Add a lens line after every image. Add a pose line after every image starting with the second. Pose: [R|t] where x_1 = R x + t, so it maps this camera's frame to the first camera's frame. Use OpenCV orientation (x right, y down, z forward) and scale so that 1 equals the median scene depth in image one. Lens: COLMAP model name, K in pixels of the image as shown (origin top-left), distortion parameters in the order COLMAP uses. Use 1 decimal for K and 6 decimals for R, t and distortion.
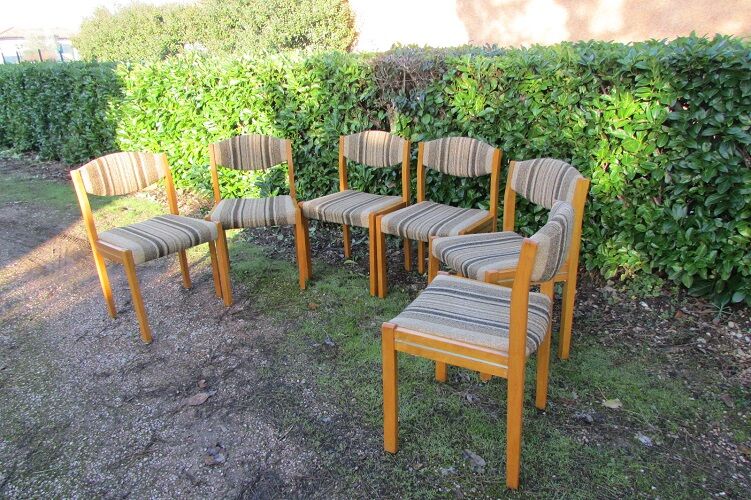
lens RADIAL K [[541.0, 0, 369.5], [0, 541.0, 251.6], [0, 0, 1]] dist [-0.034436, 0.012628]
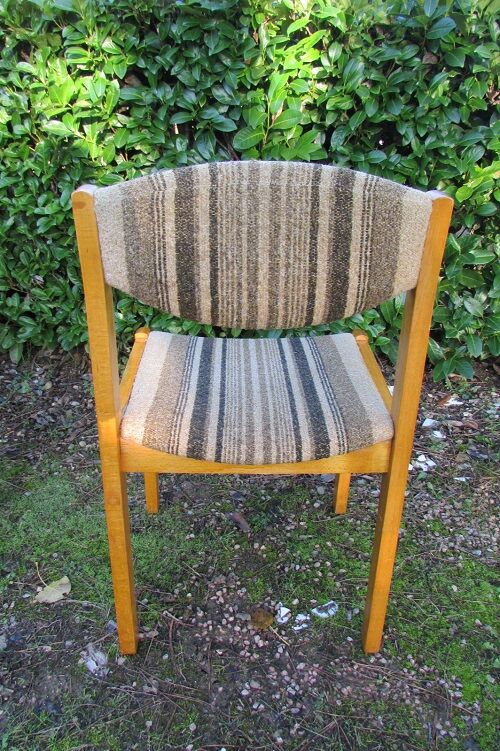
lens RADIAL K [[541.0, 0, 251.1], [0, 541.0, 378.4], [0, 0, 1]] dist [-0.034436, 0.012628]
pose [[0.858104, -0.170534, 0.484330, 0.316369], [0.137501, 0.985106, 0.103245, 0.035657], [-0.494723, -0.021999, 0.868772, 0.348475]]
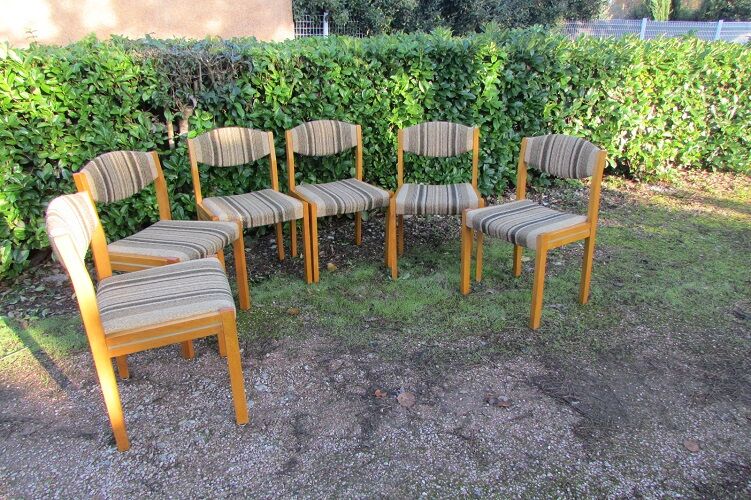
lens RADIAL K [[541.0, 0, 378.3], [0, 541.0, 248.8], [0, 0, 1]] dist [-0.034436, 0.012628]
pose [[0.454124, -0.306065, 0.836717, -0.897500], [0.303683, 0.936077, 0.177587, -0.140986], [-0.837585, 0.173451, 0.518041, 0.409353]]
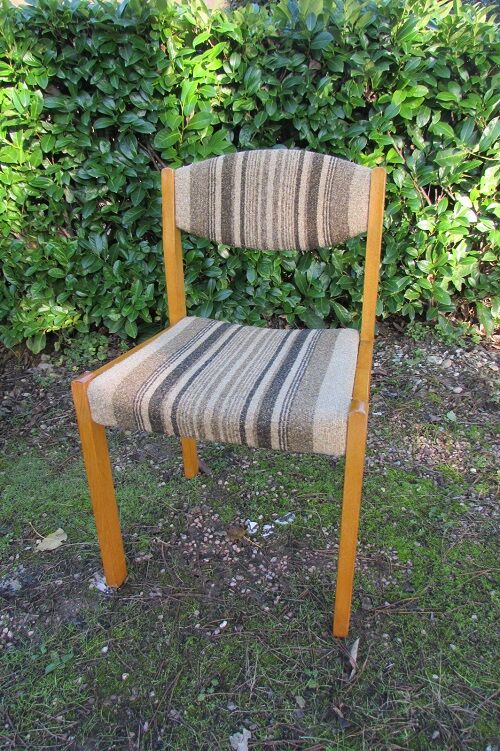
lens RADIAL K [[541.0, 0, 255.0], [0, 541.0, 376.6], [0, 0, 1]] dist [-0.034436, 0.012628]
pose [[0.742525, -0.260320, 0.617163, 0.234226], [0.227350, 0.964639, 0.133355, 0.057935], [-0.630054, 0.041293, 0.775453, 0.293237]]
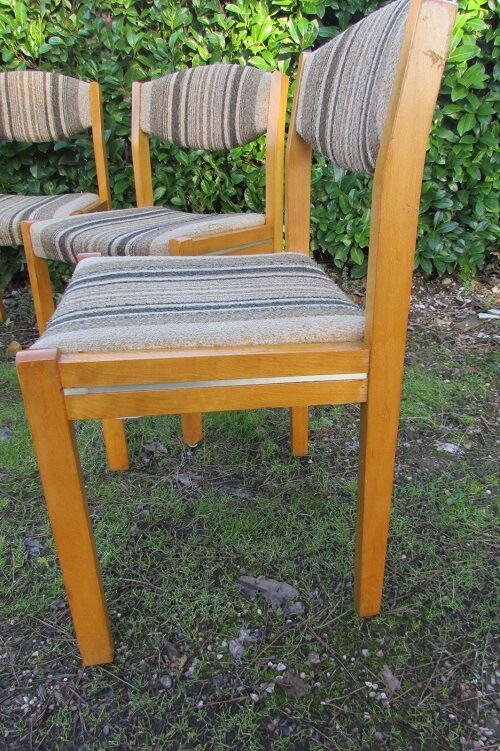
lens RADIAL K [[541.0, 0, 260.5], [0, 541.0, 372.0], [0, 0, 1]] dist [-0.034436, 0.012628]
pose [[0.799163, -0.235096, 0.553235, -0.027431], [0.184679, 0.971861, 0.146217, 0.080300], [-0.572042, -0.014680, 0.820093, 0.415909]]
